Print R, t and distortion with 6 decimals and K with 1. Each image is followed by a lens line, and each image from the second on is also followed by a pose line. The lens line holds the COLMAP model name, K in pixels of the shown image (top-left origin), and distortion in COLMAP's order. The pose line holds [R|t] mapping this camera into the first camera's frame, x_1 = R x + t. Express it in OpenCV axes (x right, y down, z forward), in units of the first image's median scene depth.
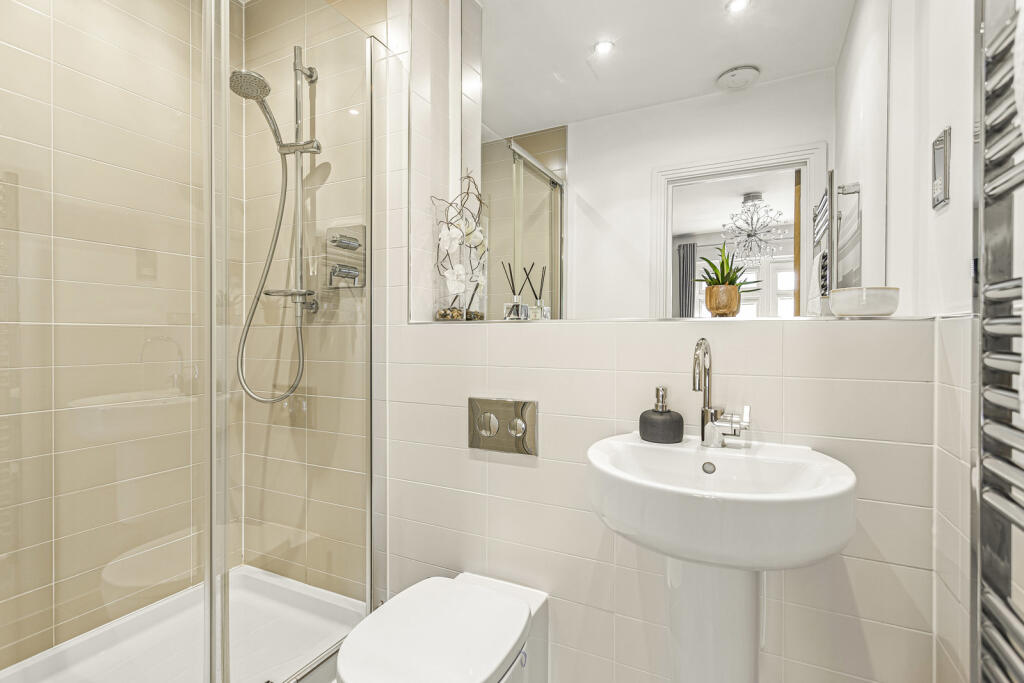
lens RADIAL K [[491.6, 0, 511.8], [0, 491.6, 347.6], [0, 0, 1]] dist [0.004479, 0.000305]
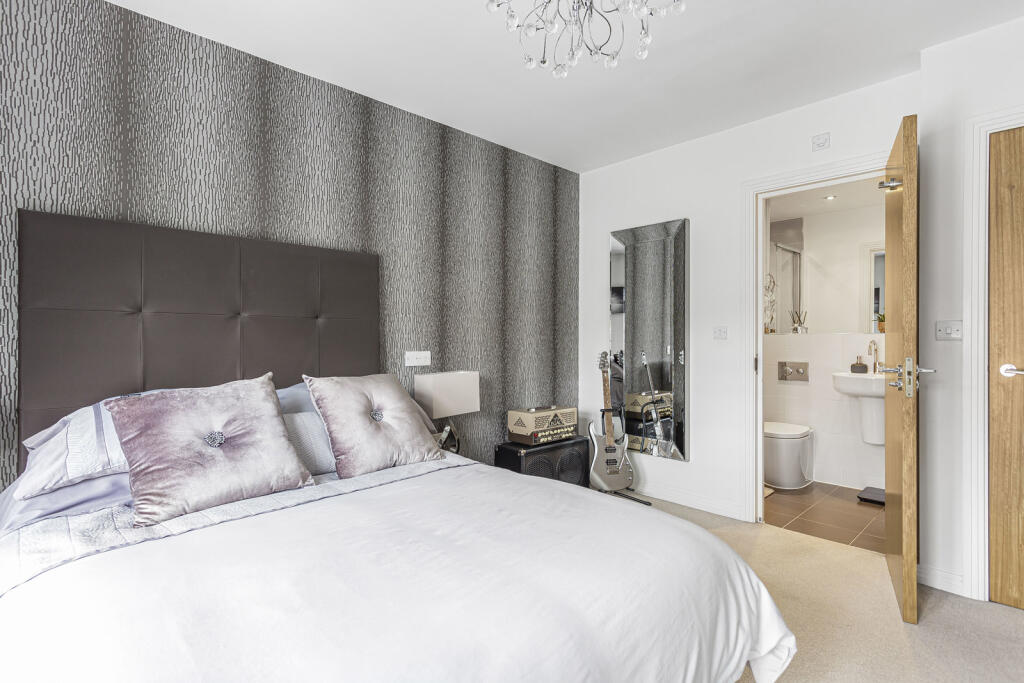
lens RADIAL K [[490.7, 0, 516.5], [0, 490.7, 335.4], [0, 0, 1]] dist [0.006356, 0.001554]
pose [[0.941096, -0.006846, -0.338070, -0.538451], [0.003766, 0.999945, -0.009766, -0.024633], [0.338119, 0.007918, 0.941070, -2.099050]]
